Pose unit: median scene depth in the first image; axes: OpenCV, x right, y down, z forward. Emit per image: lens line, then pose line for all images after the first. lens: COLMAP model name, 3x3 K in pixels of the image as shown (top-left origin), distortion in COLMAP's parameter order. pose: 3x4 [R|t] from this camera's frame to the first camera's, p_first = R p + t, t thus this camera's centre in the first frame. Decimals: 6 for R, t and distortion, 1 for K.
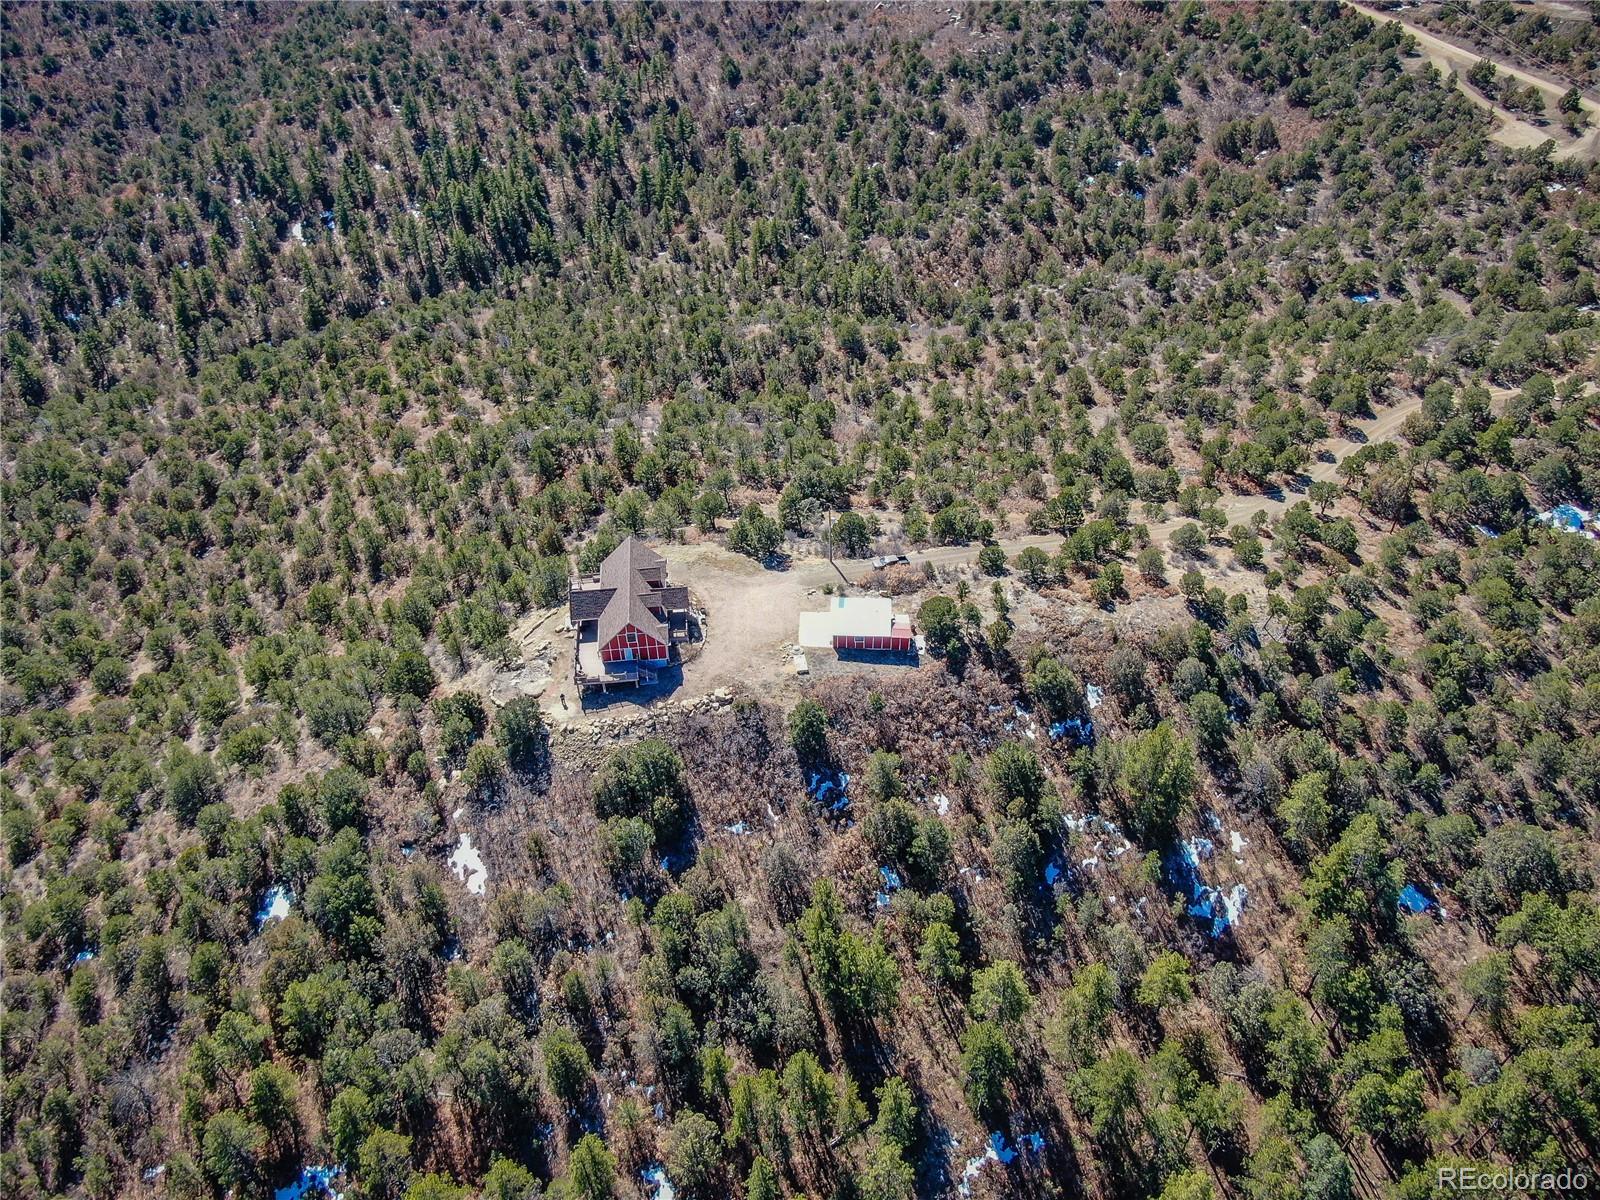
lens RADIAL K [[1143.9, 0, 800.7], [0, 1143.9, 592.6], [0, 0, 1]] dist [-0.019973, 0.007277]
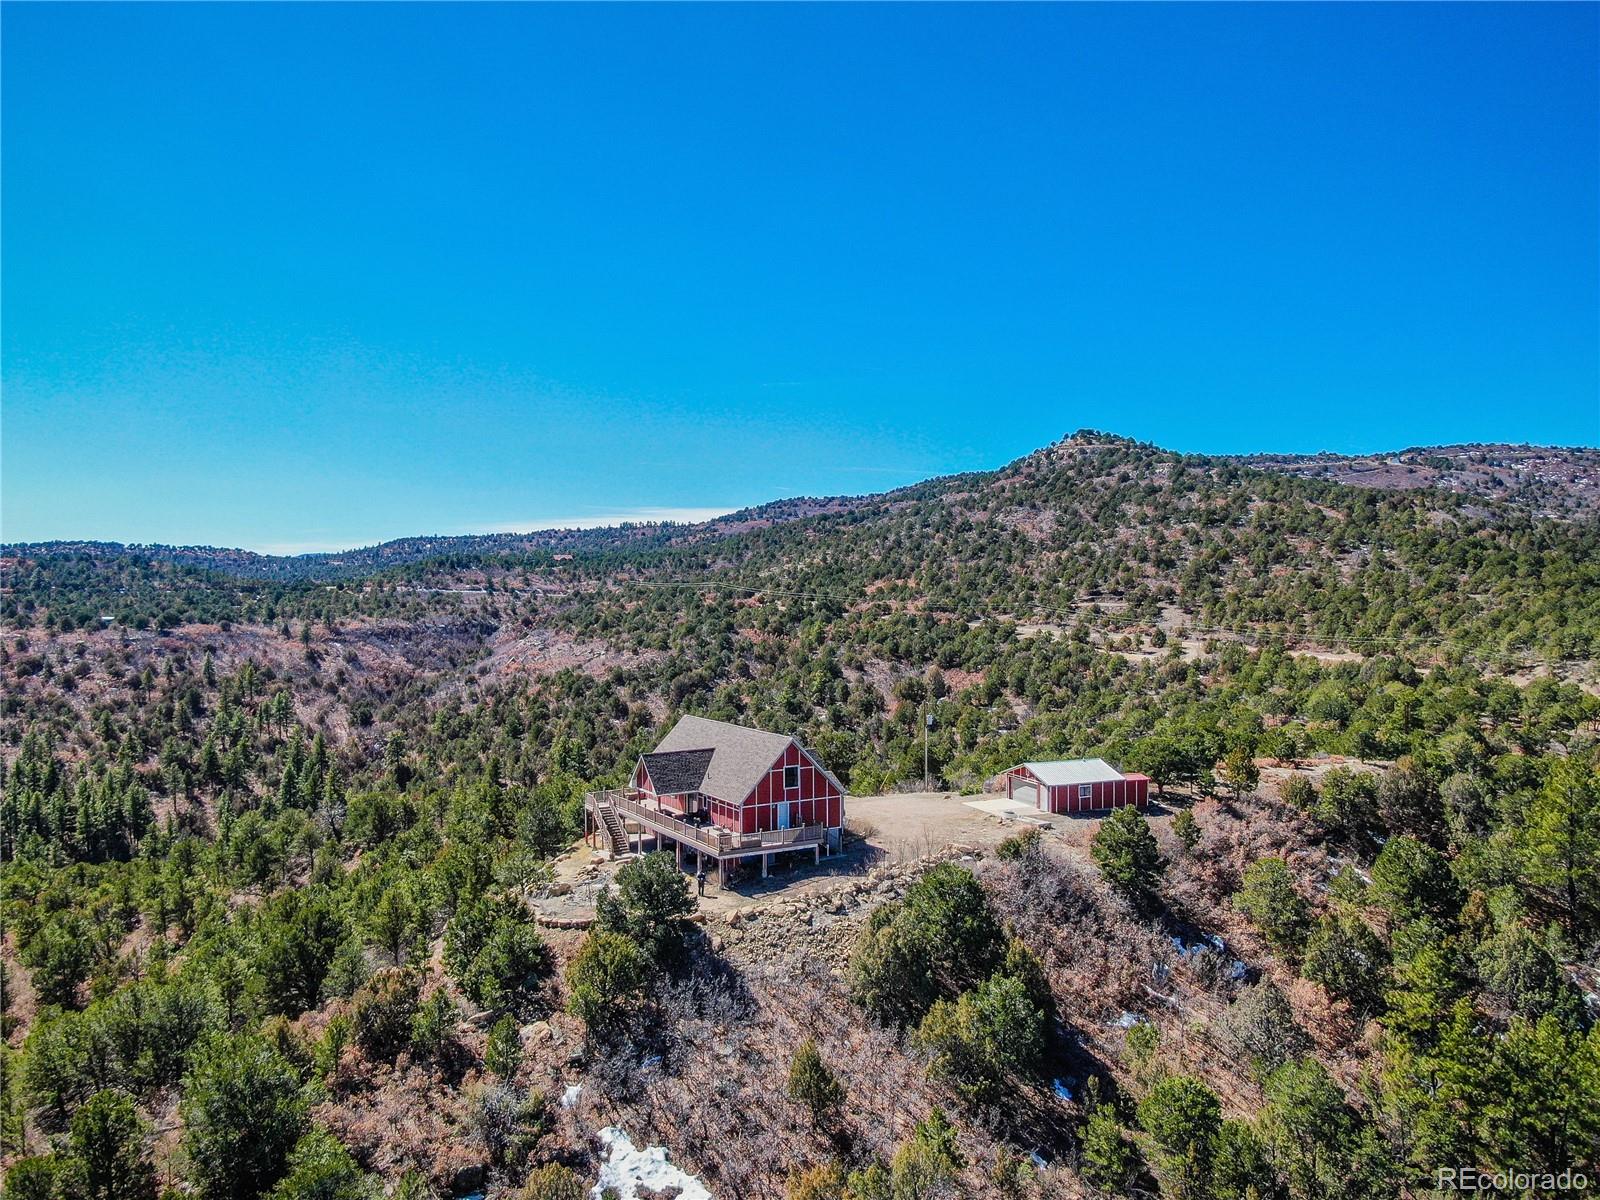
lens RADIAL K [[1143.9, 0, 802.9], [0, 1143.9, 603.5], [0, 0, 1]] dist [-0.019973, 0.007277]
pose [[0.910924, 0.002075, 0.412569, -0.135105], [0.256573, 0.780252, -0.570419, 0.106592], [-0.323091, 0.625462, 0.710218, 0.193885]]
